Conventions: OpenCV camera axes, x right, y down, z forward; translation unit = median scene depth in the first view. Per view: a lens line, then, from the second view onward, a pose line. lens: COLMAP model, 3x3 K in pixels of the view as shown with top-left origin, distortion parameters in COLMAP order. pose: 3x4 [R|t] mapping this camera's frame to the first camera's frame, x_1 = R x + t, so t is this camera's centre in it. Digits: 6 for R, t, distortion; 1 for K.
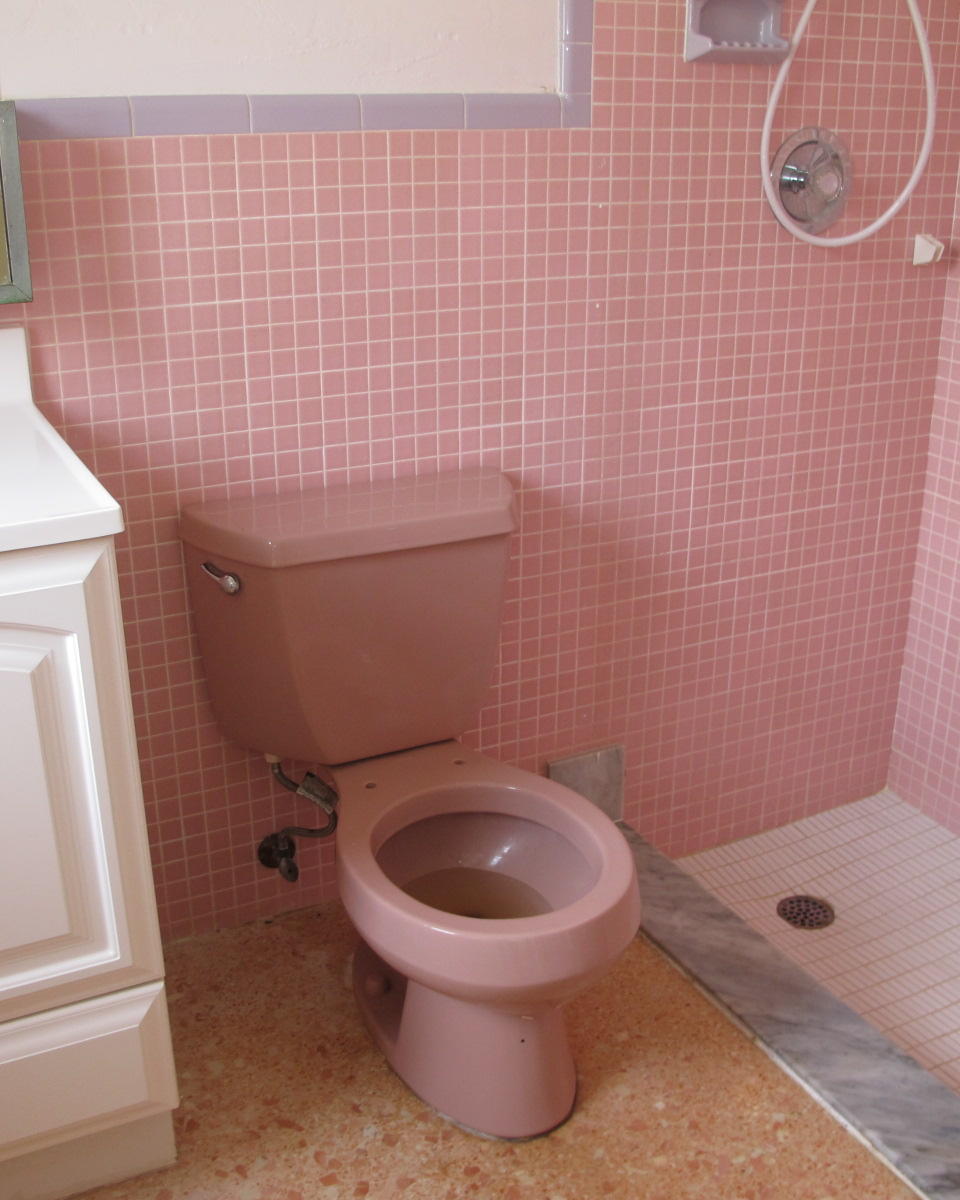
lens RADIAL K [[1313.5, 0, 480.0], [0, 1313.5, 602.2], [0, 0, 1]] dist [-0.116588, 0.000000]
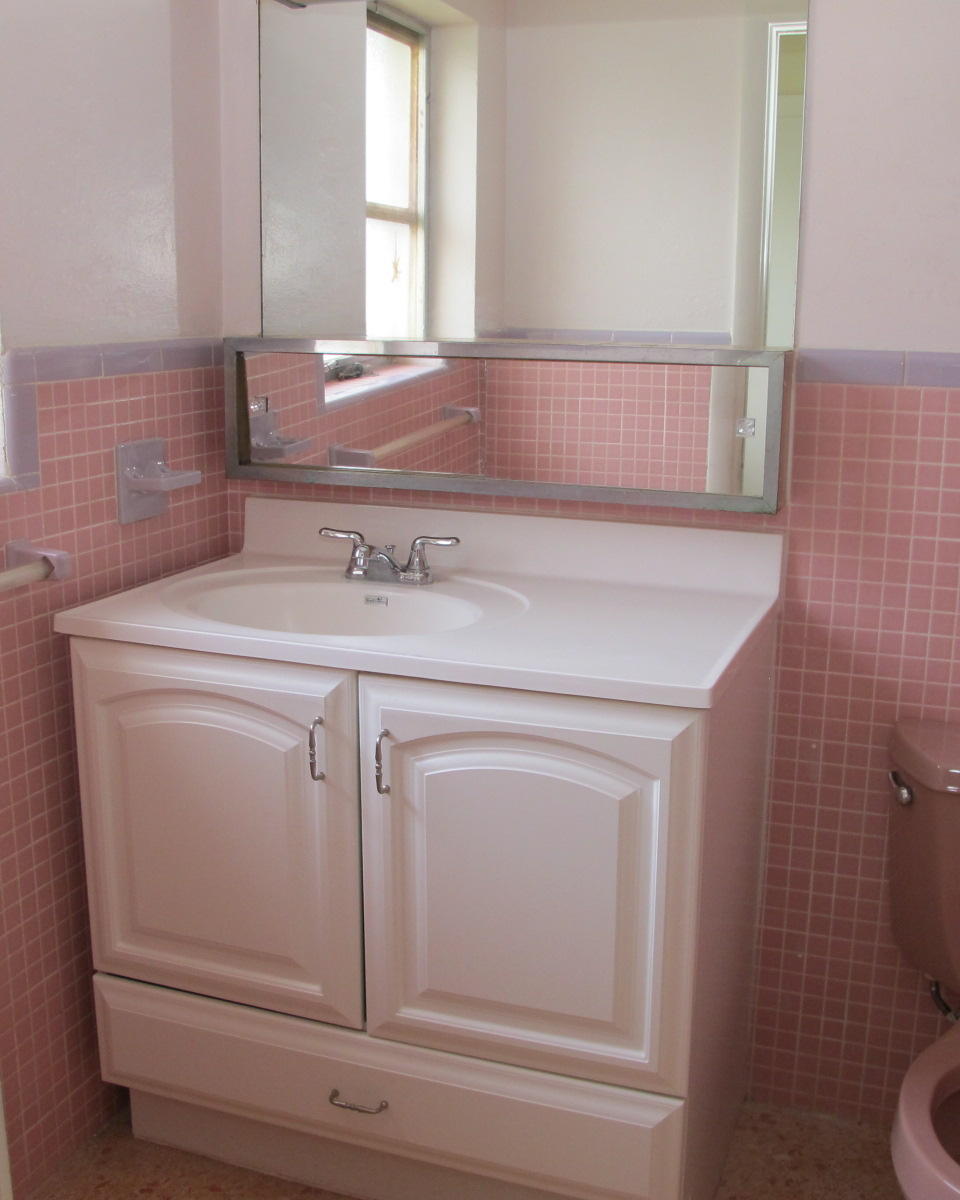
lens RADIAL K [[1313.5, 0, 479.6], [0, 1313.5, 597.5], [0, 0, 1]] dist [-0.116588, 0.000000]
pose [[0.690147, 0.165980, -0.704378, 0.299602], [-0.273713, 0.960905, -0.041755, -0.031573], [0.669910, 0.221614, 0.708596, -0.022316]]
